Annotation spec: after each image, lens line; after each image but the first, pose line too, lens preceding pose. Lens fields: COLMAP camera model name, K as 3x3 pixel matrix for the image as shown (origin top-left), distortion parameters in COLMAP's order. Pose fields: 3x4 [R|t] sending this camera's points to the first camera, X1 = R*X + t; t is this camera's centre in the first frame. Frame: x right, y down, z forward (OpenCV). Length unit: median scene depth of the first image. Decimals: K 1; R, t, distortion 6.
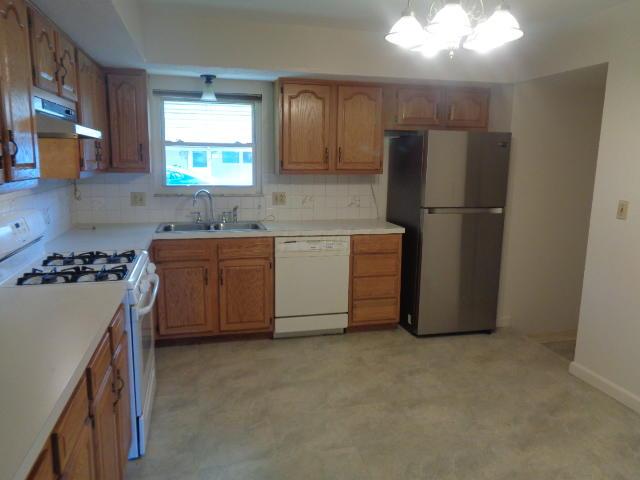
lens RADIAL K [[480.8, 0, 320.0], [0, 480.8, 240.0], [0, 0, 1]] dist [-0.007974, 0.003839]
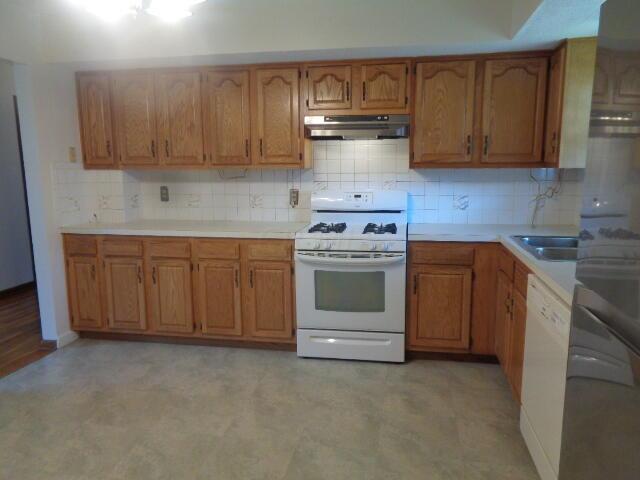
lens RADIAL K [[480.8, 0, 320.0], [0, 480.8, 240.0], [0, 0, 1]] dist [-0.007974, 0.003839]
pose [[-0.408935, 0.151956, -0.899823, 0.689601], [-0.136298, 0.964809, 0.224872, -0.185976], [0.902328, 0.214602, -0.373832, 1.213918]]
